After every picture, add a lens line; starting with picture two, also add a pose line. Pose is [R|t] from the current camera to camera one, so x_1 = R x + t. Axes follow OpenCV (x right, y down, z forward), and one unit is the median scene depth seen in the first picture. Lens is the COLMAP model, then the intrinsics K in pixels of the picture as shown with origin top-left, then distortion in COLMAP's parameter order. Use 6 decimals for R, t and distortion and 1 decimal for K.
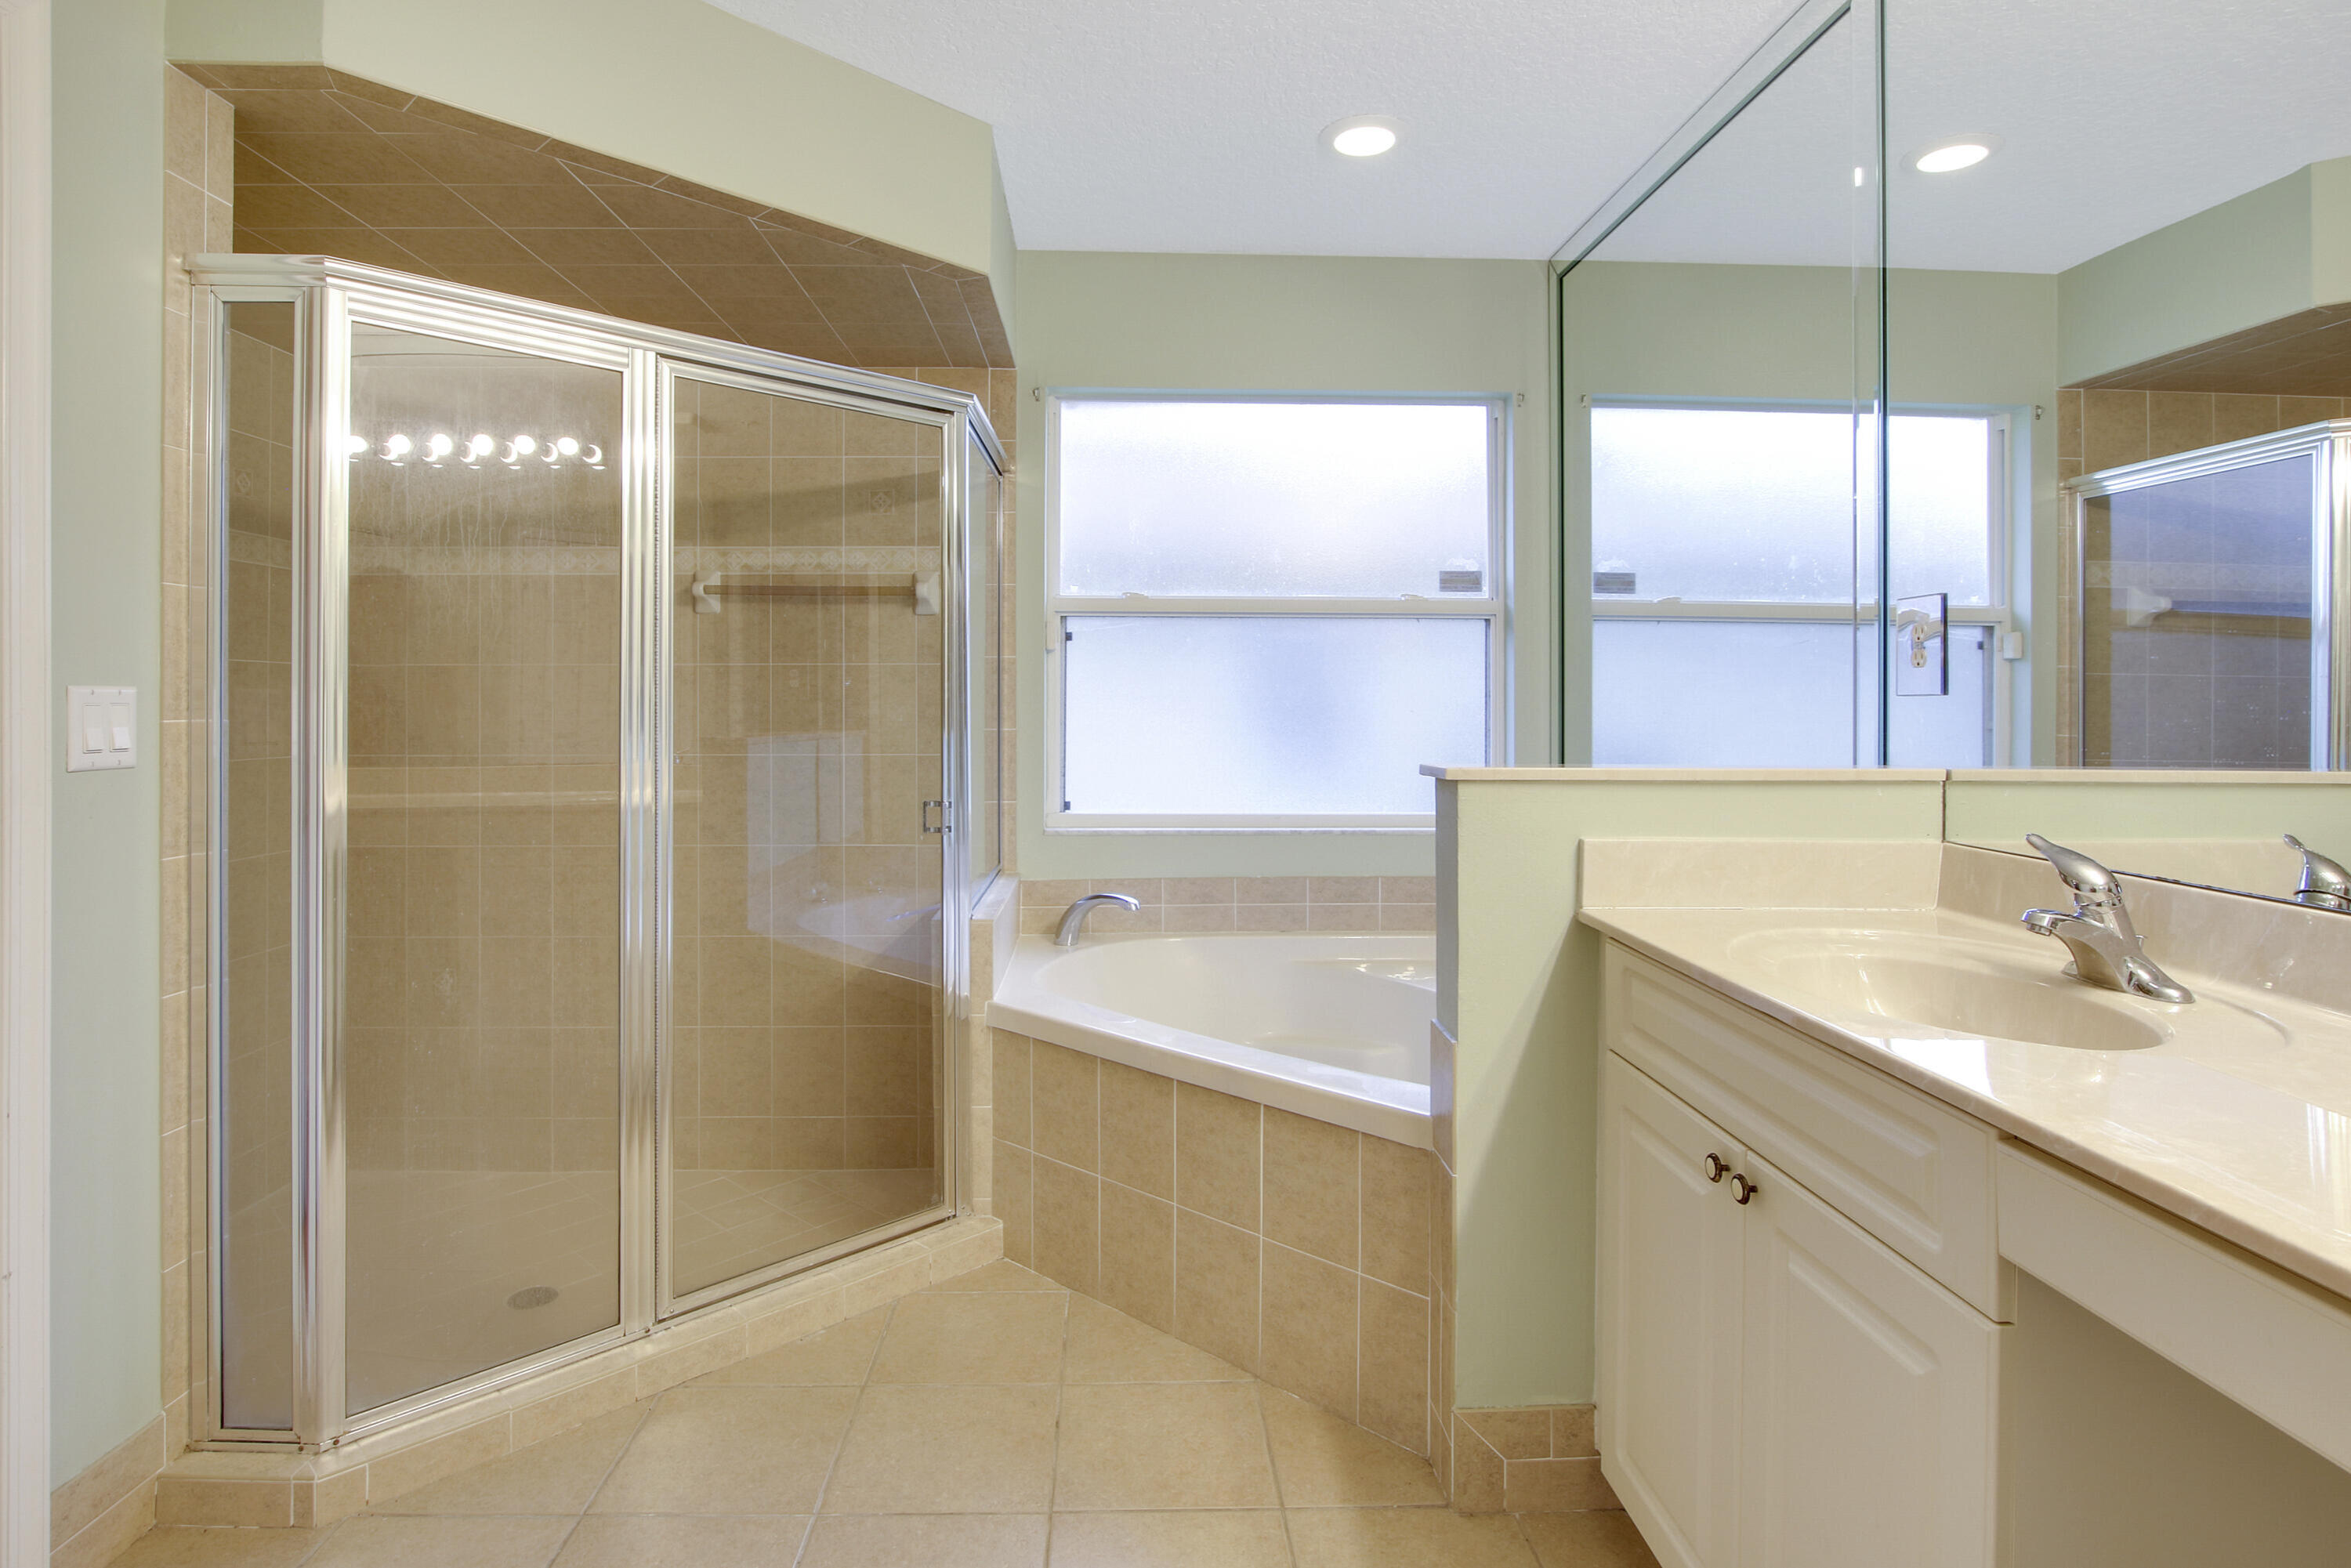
lens RADIAL K [[1229.8, 0, 1175.0], [0, 1229.8, 695.2], [0, 0, 1]] dist [-0.004721, -0.000915]
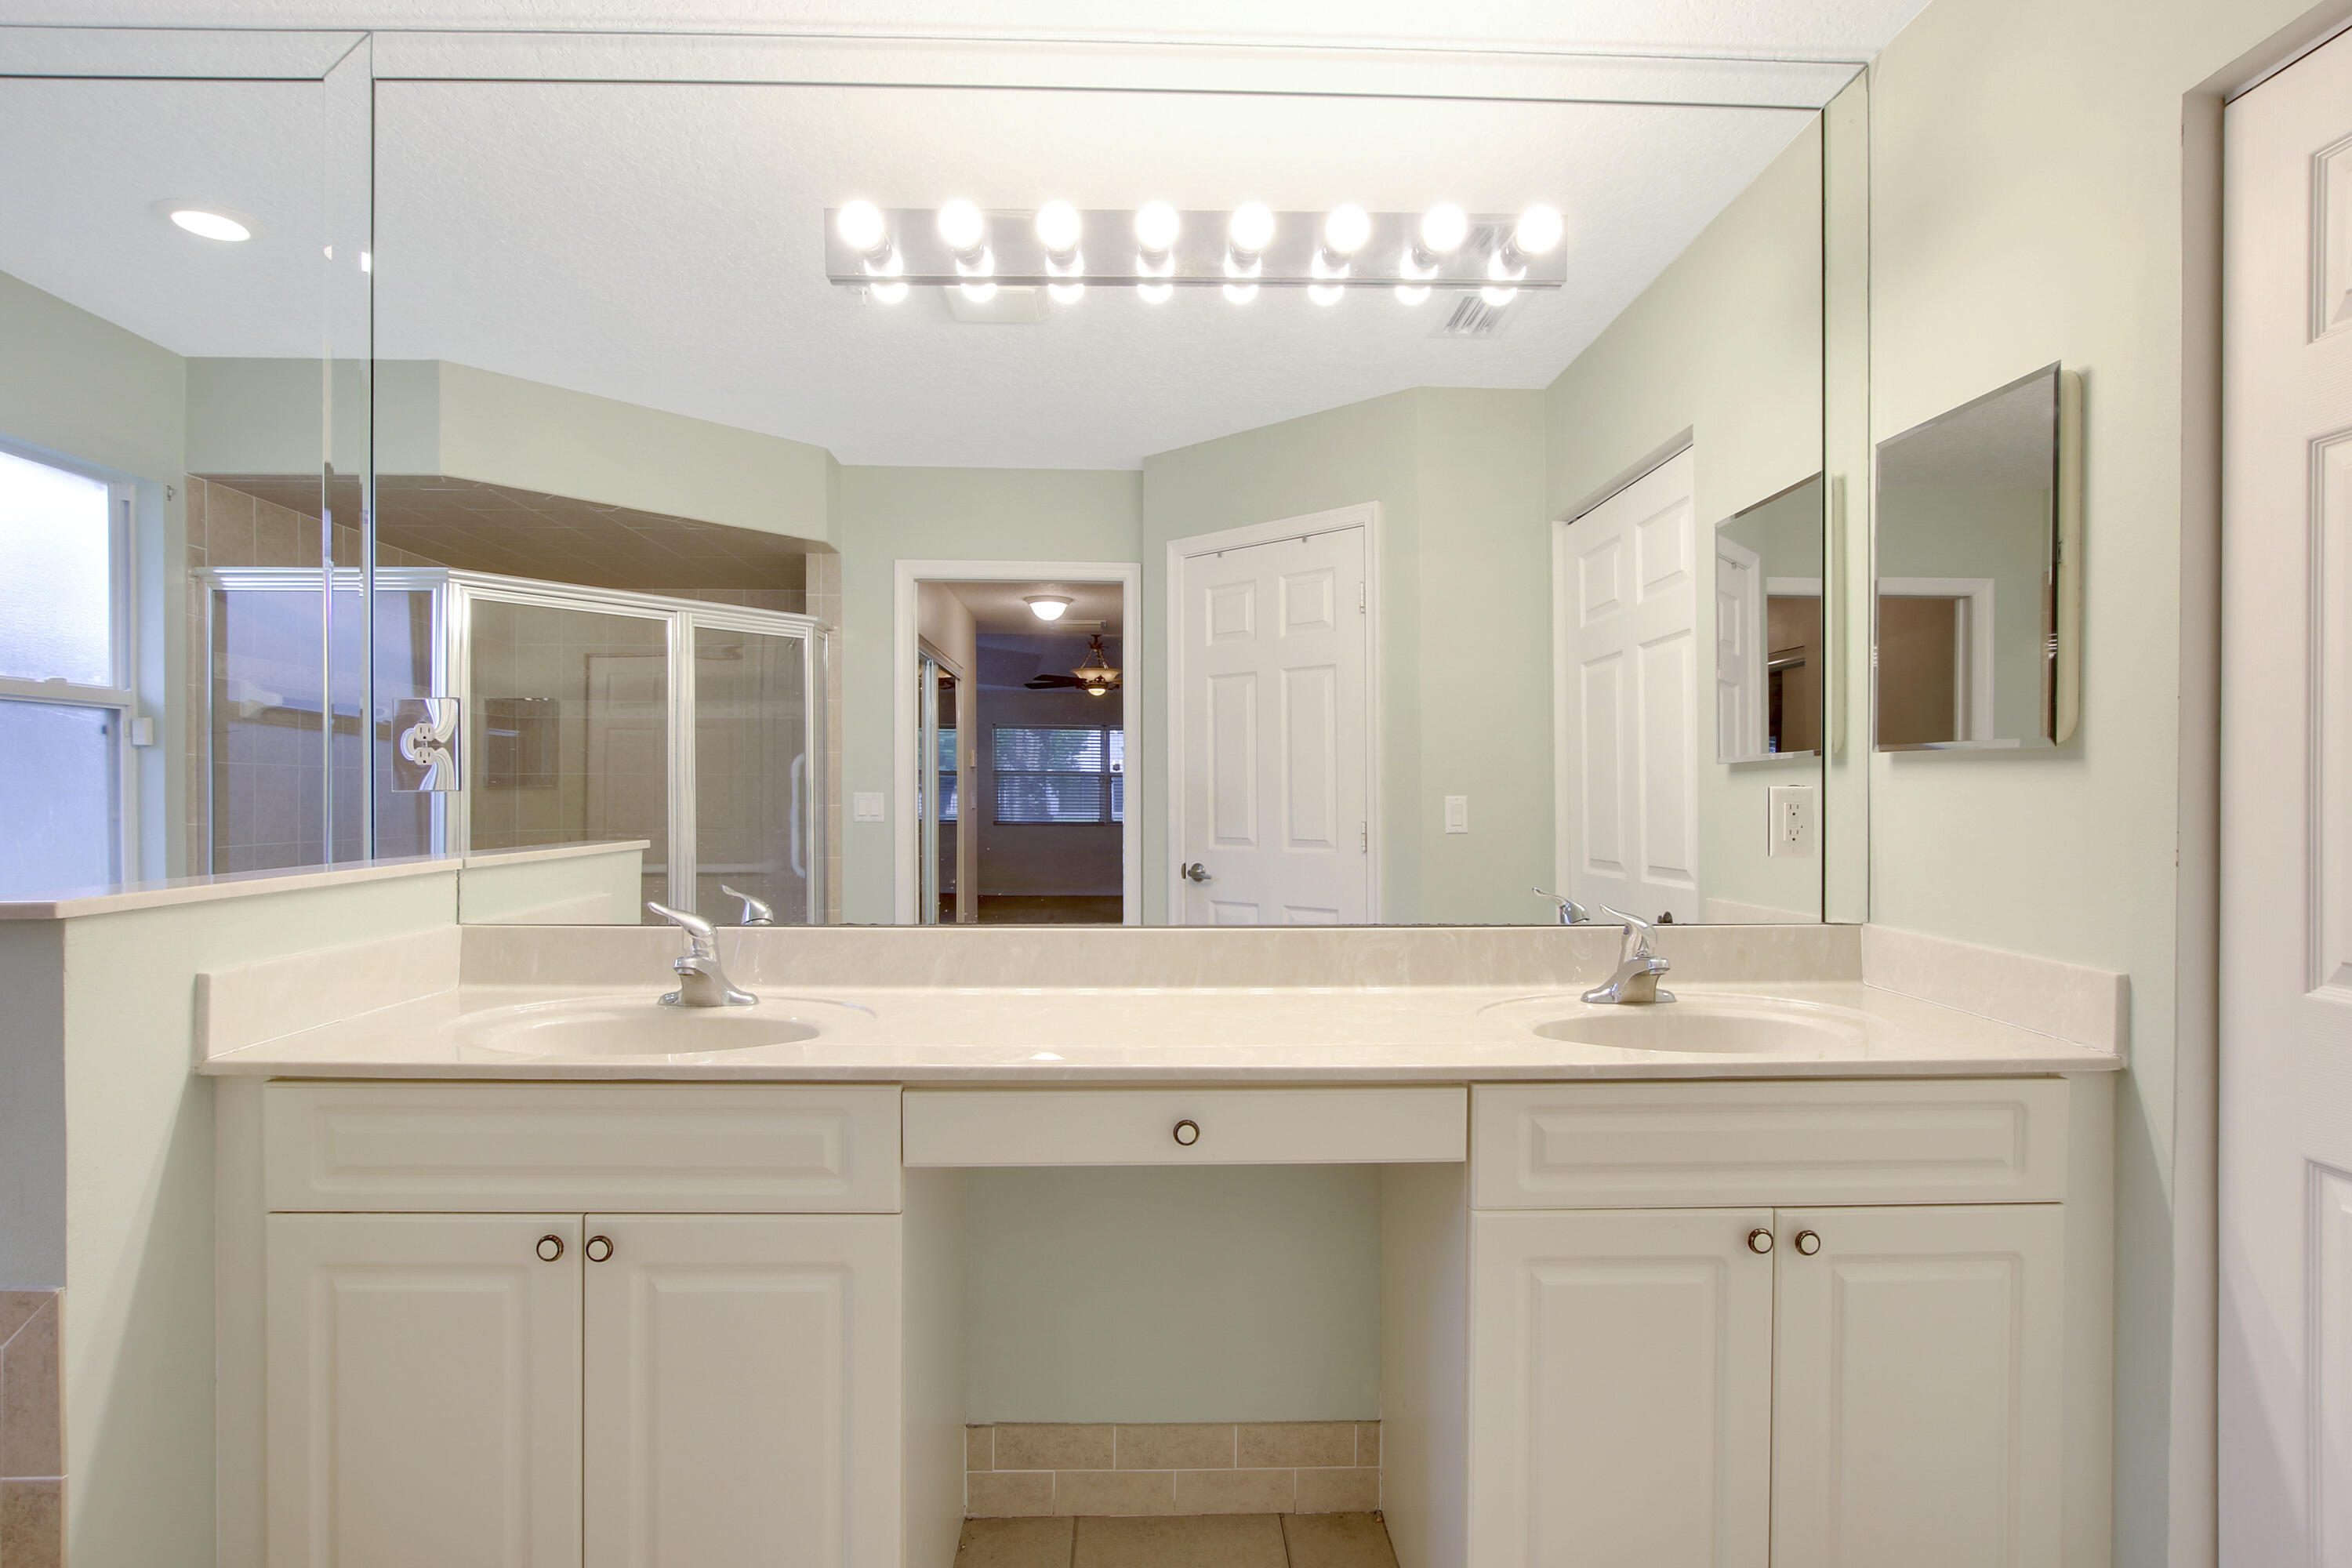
lens RADIAL K [[1220.3, 0, 1187.4], [0, 1220.3, 780.0], [0, 0, 1]] dist [-0.024138, 0.000936]
pose [[0.018411, 0.001485, 0.999829, -0.234561], [-0.006933, 0.999975, -0.001357, -0.007271], [-0.999806, -0.006906, 0.018421, 0.172344]]
